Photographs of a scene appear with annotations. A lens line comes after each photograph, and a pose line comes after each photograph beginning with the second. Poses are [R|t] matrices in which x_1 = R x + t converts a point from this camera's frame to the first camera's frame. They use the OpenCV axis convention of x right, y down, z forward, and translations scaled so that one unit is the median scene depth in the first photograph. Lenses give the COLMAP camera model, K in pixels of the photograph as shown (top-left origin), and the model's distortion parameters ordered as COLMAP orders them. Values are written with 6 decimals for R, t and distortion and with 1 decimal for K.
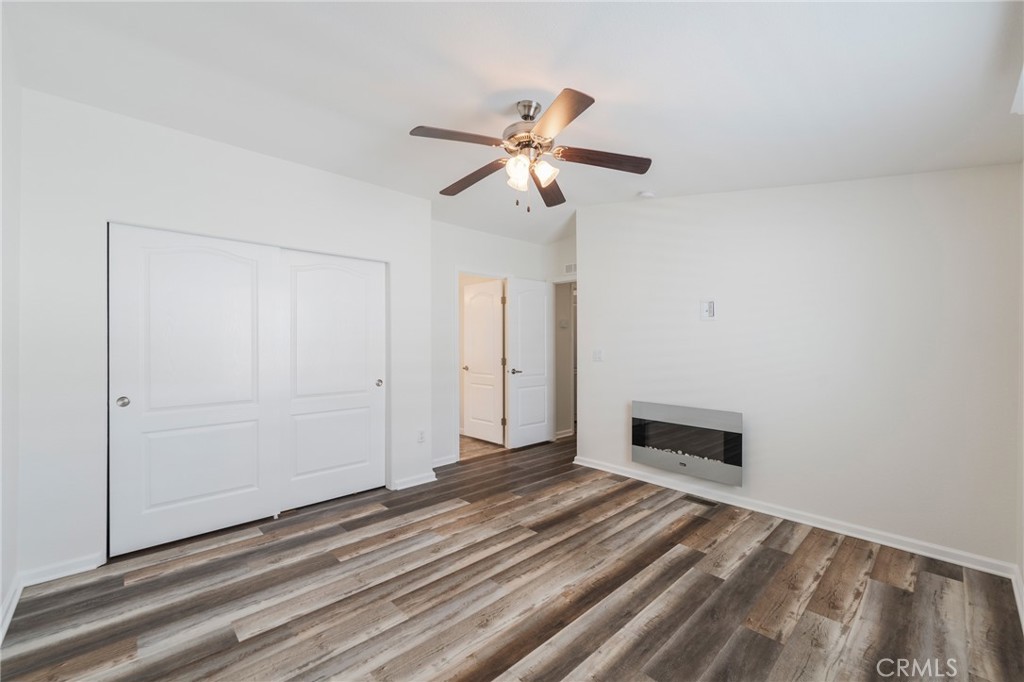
lens RADIAL K [[416.7, 0, 512.0], [0, 416.7, 341.0], [0, 0, 1]] dist [-0.011454, -0.000080]
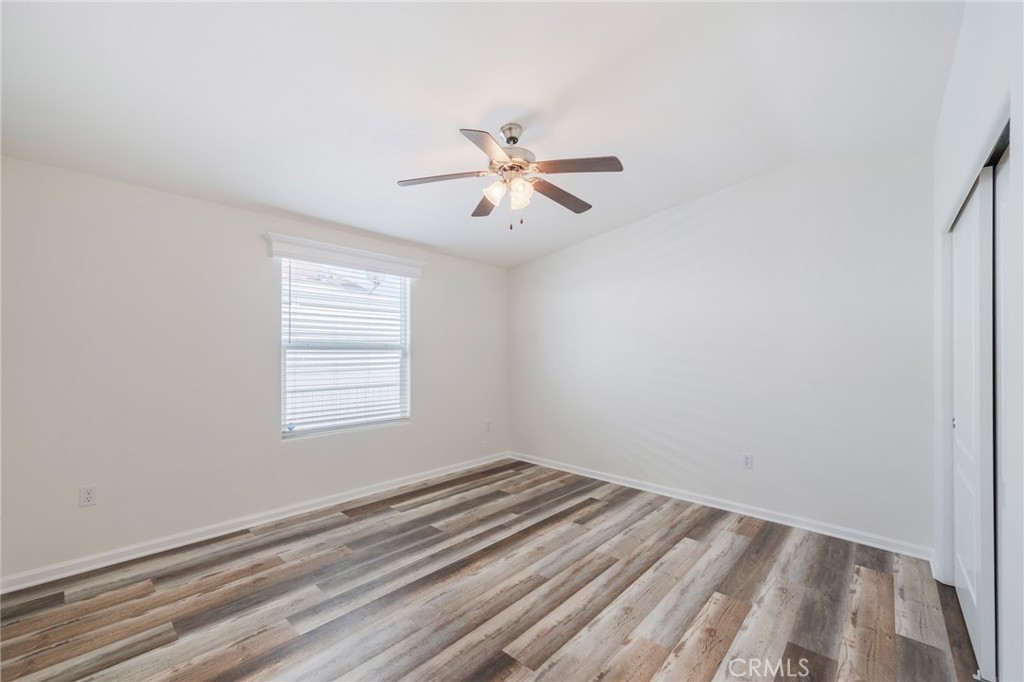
lens RADIAL K [[416.7, 0, 512.0], [0, 416.7, 341.0], [0, 0, 1]] dist [-0.011454, -0.000080]
pose [[-0.996454, -0.018221, -0.082145, 0.133395], [-0.016138, 0.999533, -0.025957, 0.006170], [0.082580, -0.024539, -0.996282, 2.039751]]
